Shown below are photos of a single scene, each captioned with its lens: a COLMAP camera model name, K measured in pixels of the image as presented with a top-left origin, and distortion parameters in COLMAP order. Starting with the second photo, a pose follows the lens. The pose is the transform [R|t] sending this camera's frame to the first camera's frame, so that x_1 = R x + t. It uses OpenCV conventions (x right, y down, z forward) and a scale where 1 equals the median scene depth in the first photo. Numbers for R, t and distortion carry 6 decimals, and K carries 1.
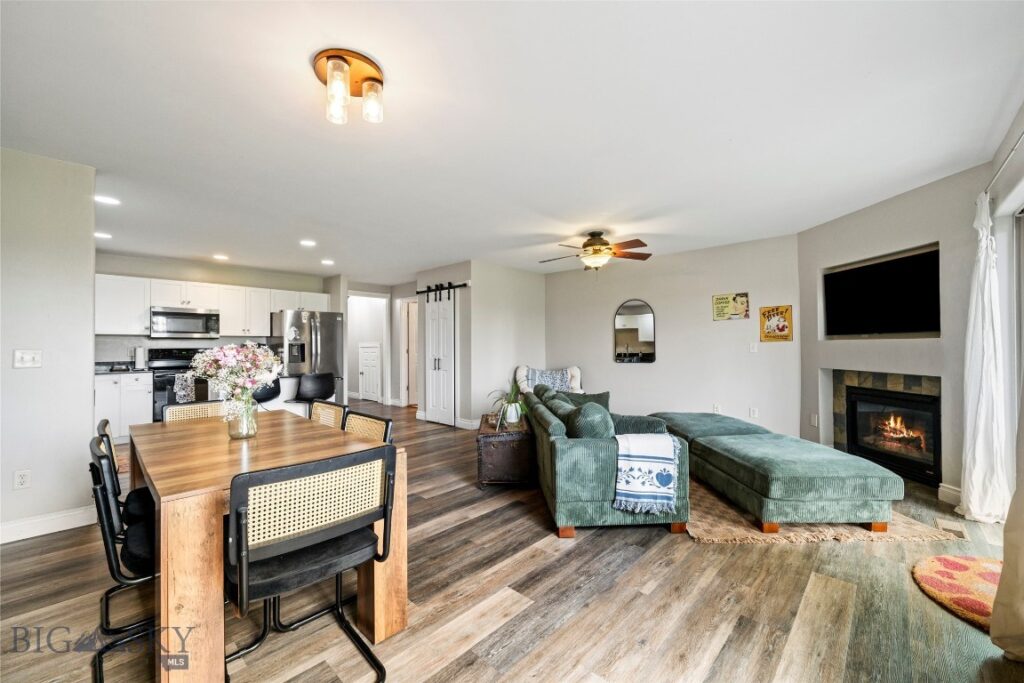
lens RADIAL K [[411.8, 0, 508.5], [0, 411.8, 343.7], [0, 0, 1]] dist [-0.001202, -0.000045]
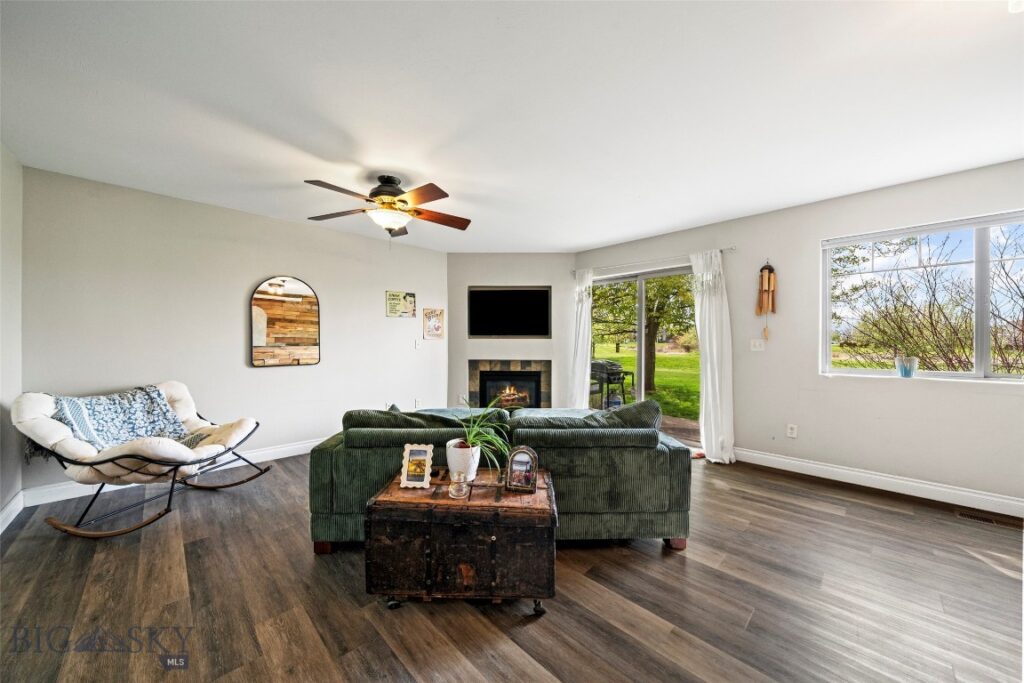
lens RADIAL K [[365.2, 0, 511.9], [0, 365.2, 343.5], [0, 0, 1]] dist [-0.002869, -0.000241]
pose [[0.034552, 0.001612, 0.999402, -0.432251], [-0.007468, 0.999971, -0.001355, 0.007826], [-0.999375, -0.007417, 0.034563, 0.833893]]
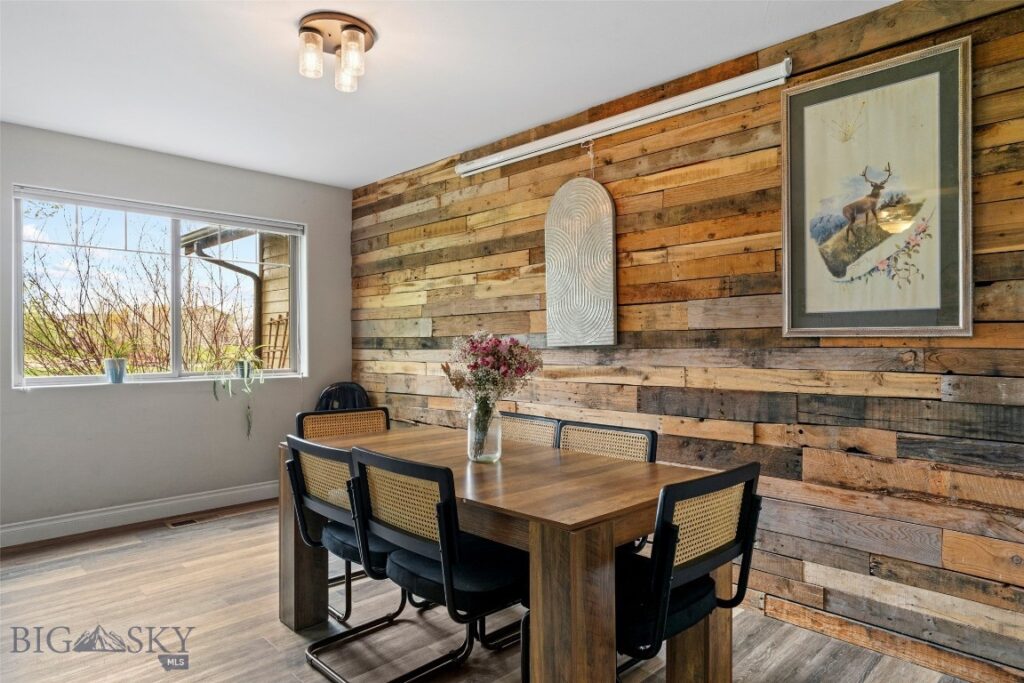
lens RADIAL K [[615.0, 0, 508.3], [0, 615.0, 338.3], [0, 0, 1]] dist [-0.002771, -0.004005]
pose [[-0.999451, 0.006970, 0.032389, -0.356212], [0.006630, 0.999922, -0.010582, 0.010038], [-0.032460, -0.010362, -0.999419, 1.039912]]
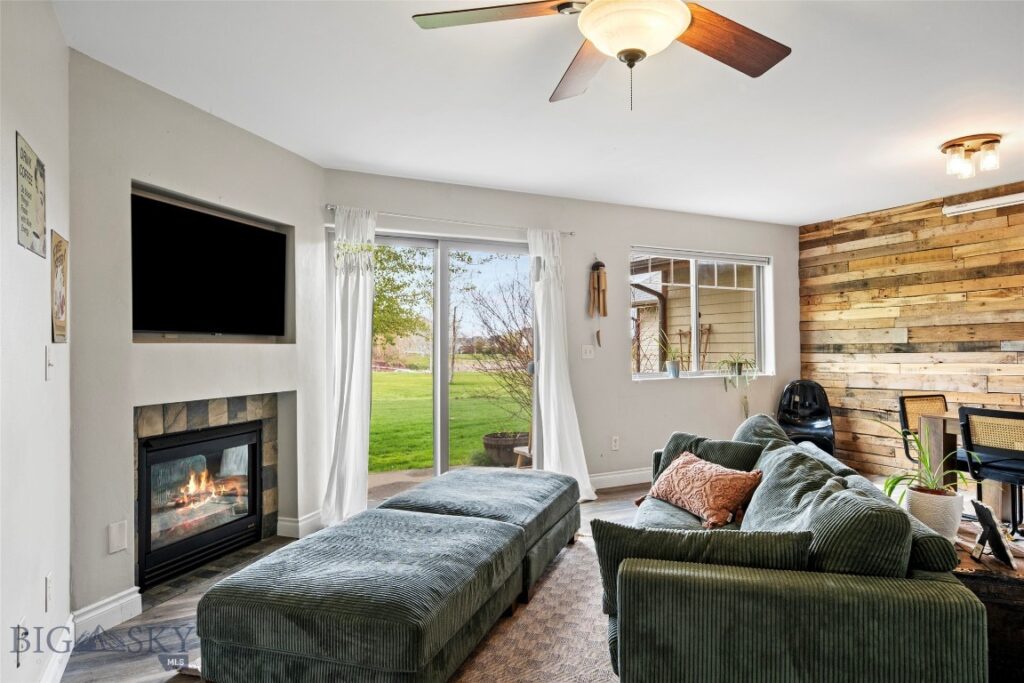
lens RADIAL K [[615.0, 0, 512.4], [0, 615.0, 335.8], [0, 0, 1]] dist [-0.002771, -0.004005]
pose [[-0.946997, 0.019595, 0.320645, 0.182517], [0.011154, 0.999542, -0.028140, 0.007748], [-0.321049, -0.023073, -0.946781, 1.509185]]
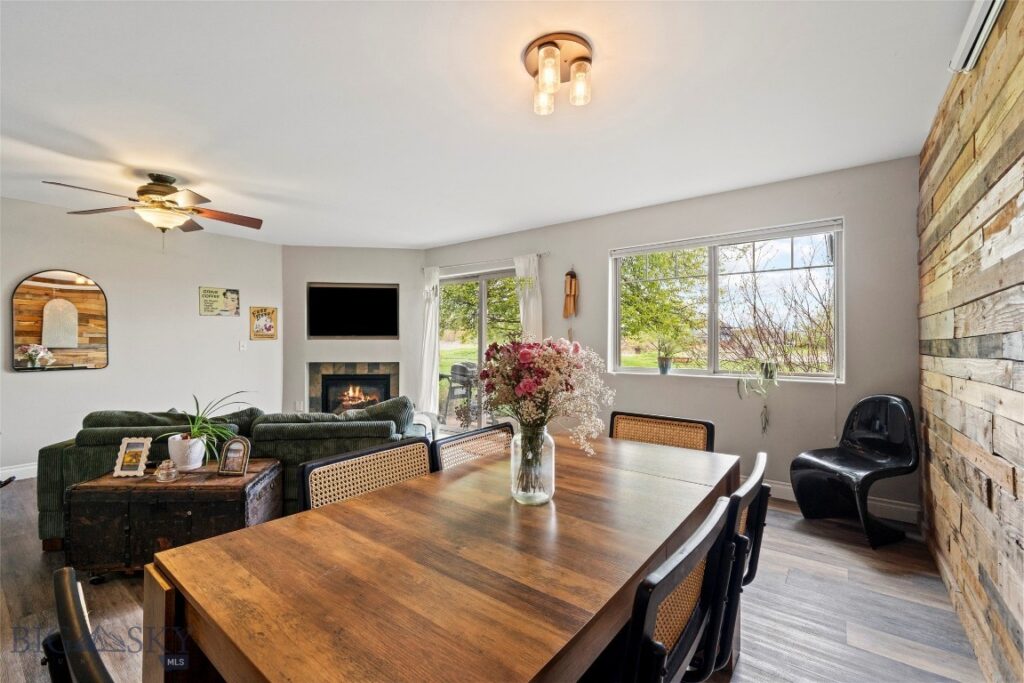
lens RADIAL K [[434.9, 0, 510.6], [0, 434.9, 342.3], [0, 0, 1]] dist [0.000183, -0.000258]
pose [[-0.109460, 0.006428, 0.993970, -0.612578], [-0.006178, 0.999955, -0.007147, 0.005441], [-0.993972, -0.006923, -0.109416, 0.547074]]
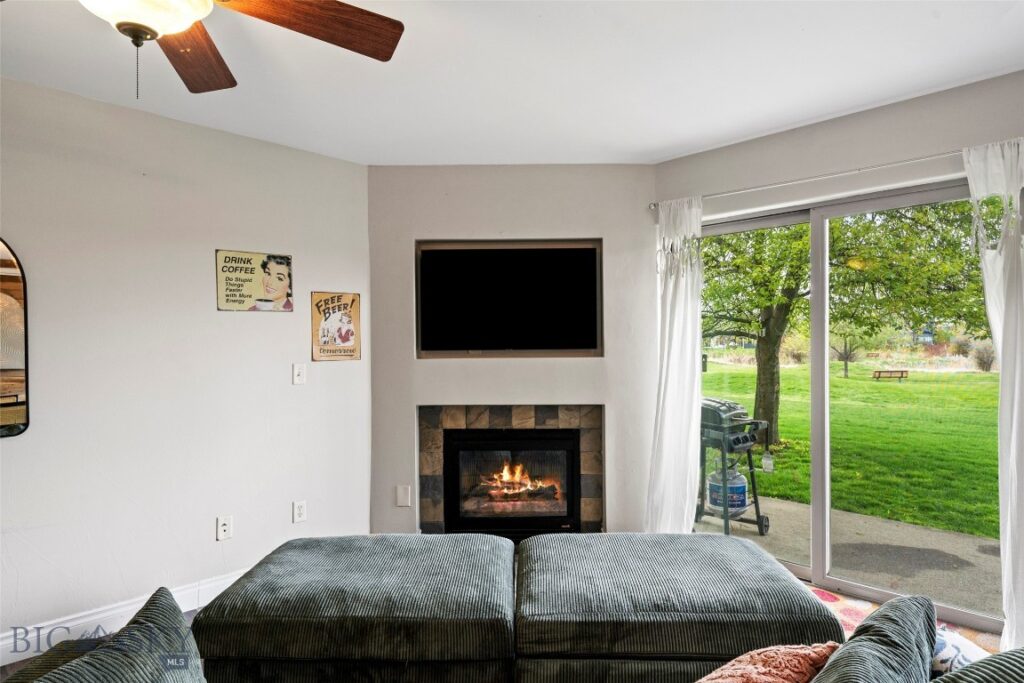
lens RADIAL K [[590.5, 0, 506.0], [0, 590.5, 342.1], [0, 0, 1]] dist [-0.003675, 0.000599]
pose [[0.028190, 0.012396, 0.999526, -0.091691], [0.001104, 0.999922, -0.012432, -0.021501], [-0.999602, 0.001454, 0.028174, 0.864739]]
